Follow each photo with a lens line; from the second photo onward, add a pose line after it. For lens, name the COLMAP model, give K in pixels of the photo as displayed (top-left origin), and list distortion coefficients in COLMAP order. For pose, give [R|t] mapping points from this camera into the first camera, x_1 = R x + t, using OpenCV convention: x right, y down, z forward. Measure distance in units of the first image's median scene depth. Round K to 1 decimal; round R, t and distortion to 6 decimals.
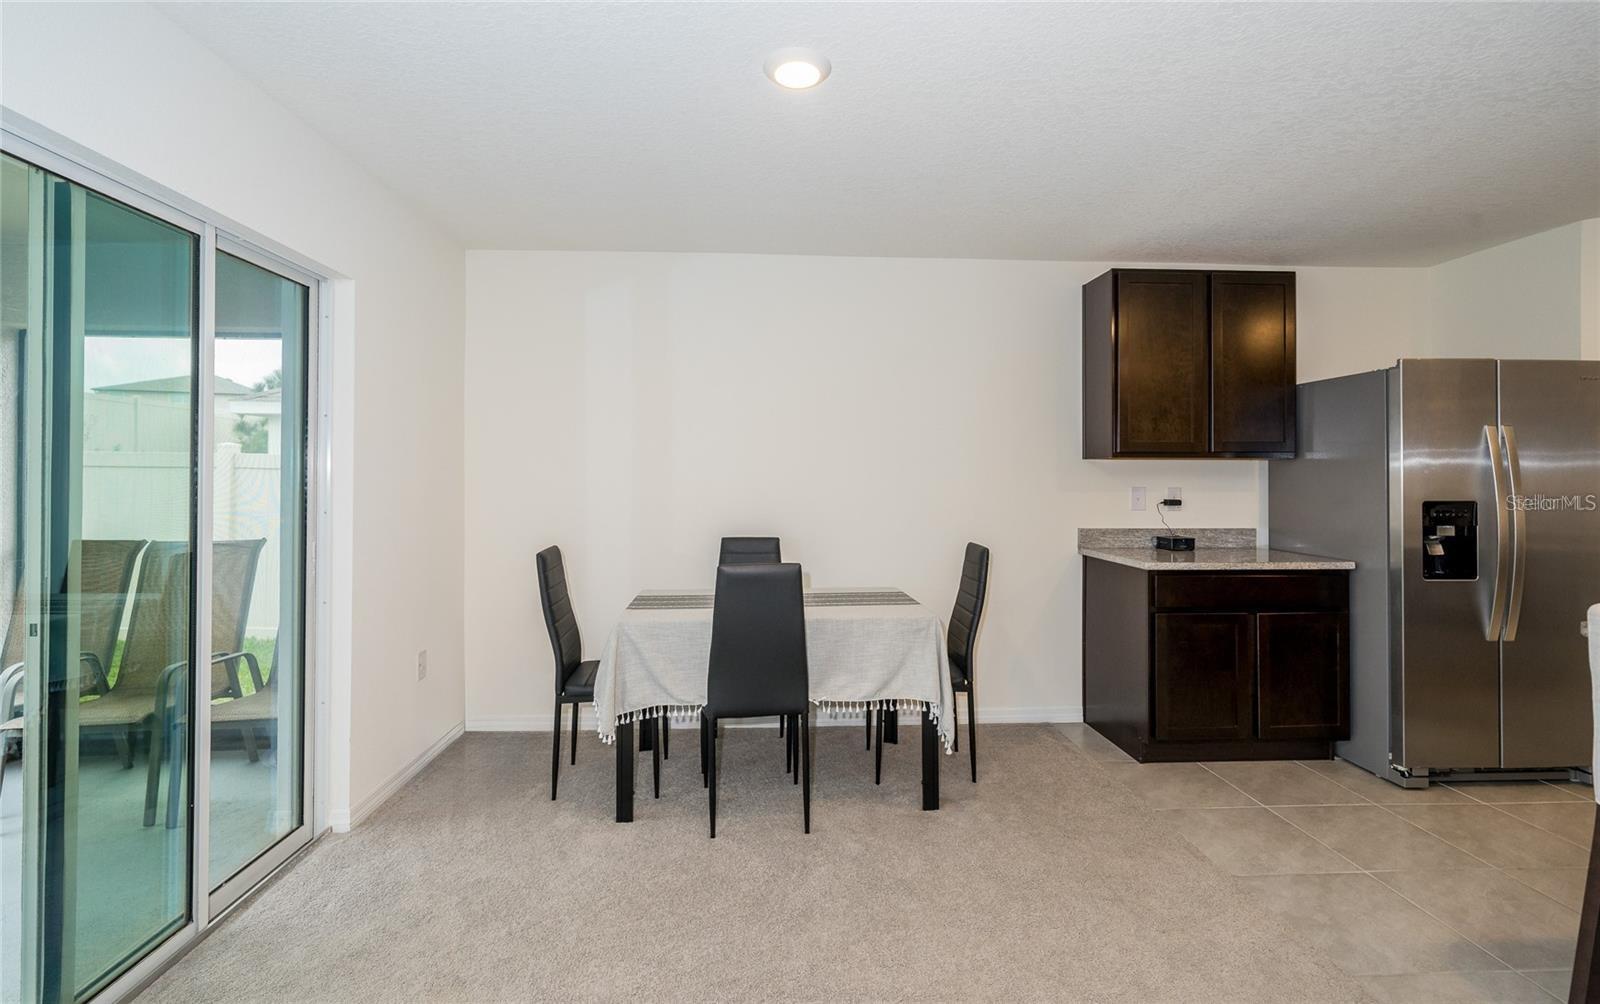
lens RADIAL K [[703.1, 0, 796.2], [0, 703.1, 471.7], [0, 0, 1]] dist [-0.001058, -0.000156]
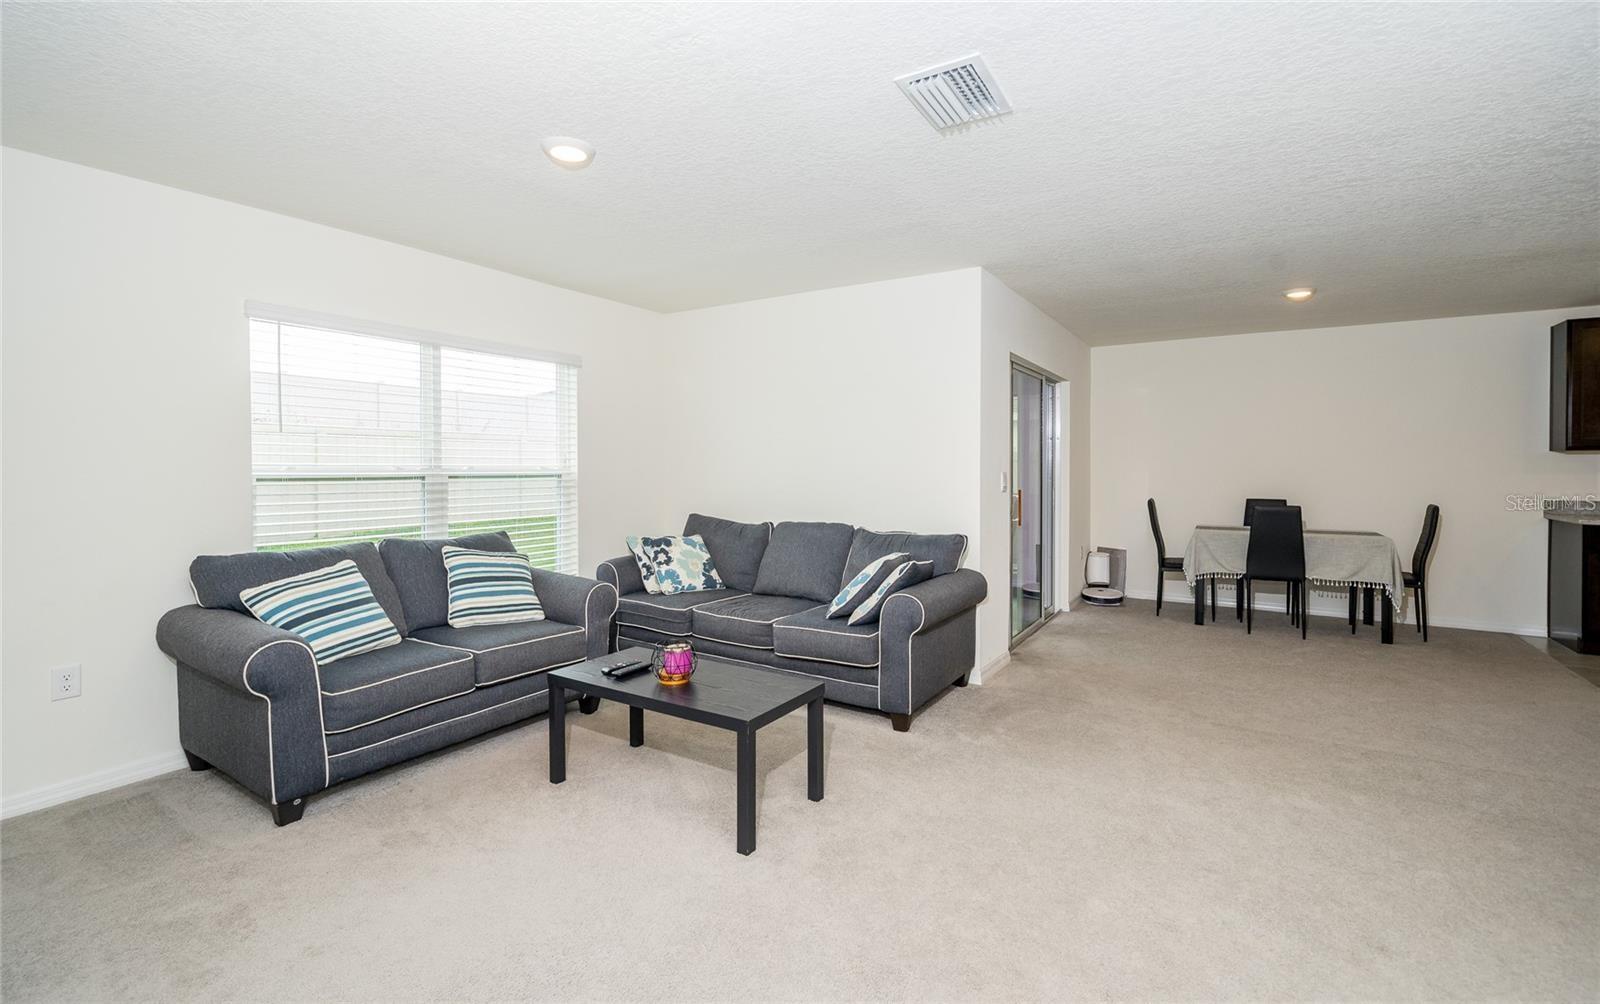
lens RADIAL K [[703.1, 0, 796.2], [0, 703.1, 471.7], [0, 0, 1]] dist [-0.001058, -0.000156]
pose [[0.810367, 0.003237, -0.585914, 0.011297], [0.005423, 0.999900, 0.013023, -0.003133], [0.585897, -0.013731, 0.810269, -1.188031]]
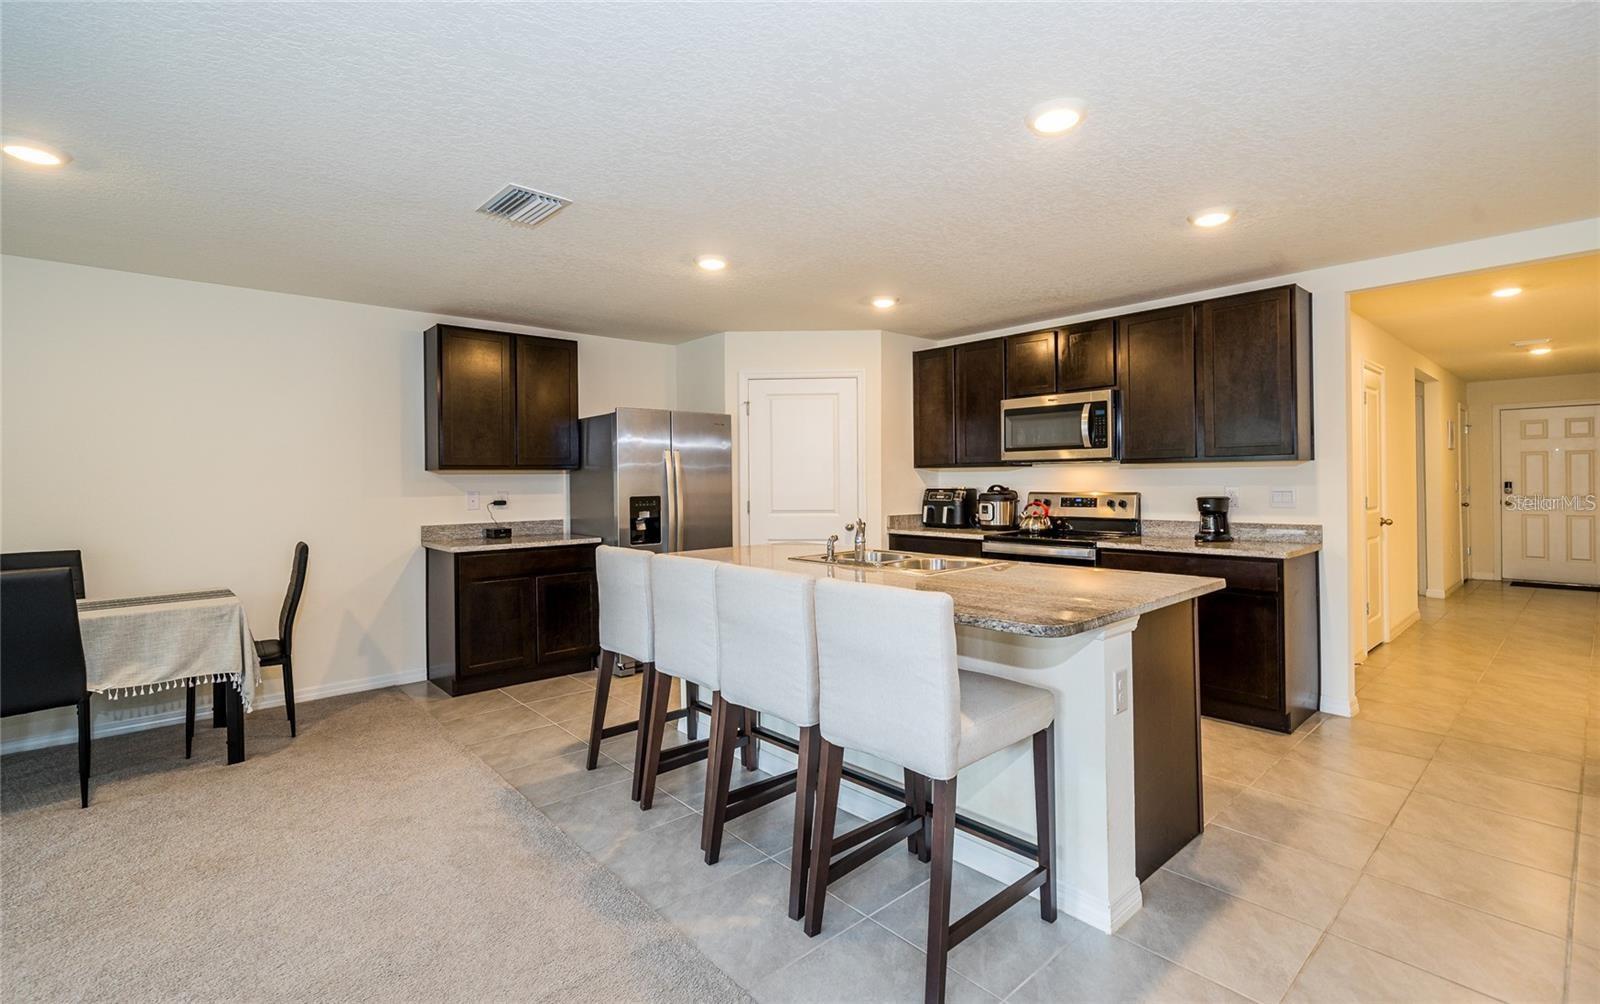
lens RADIAL K [[712.2, 0, 795.4], [0, 712.2, 478.4], [0, 0, 1]] dist [0.001192, 0.000506]
pose [[0.785612, -0.009846, 0.618641, 0.164192], [0.009004, 0.999949, 0.004480, -0.003739], [-0.618654, 0.002051, 0.785661, -0.471353]]
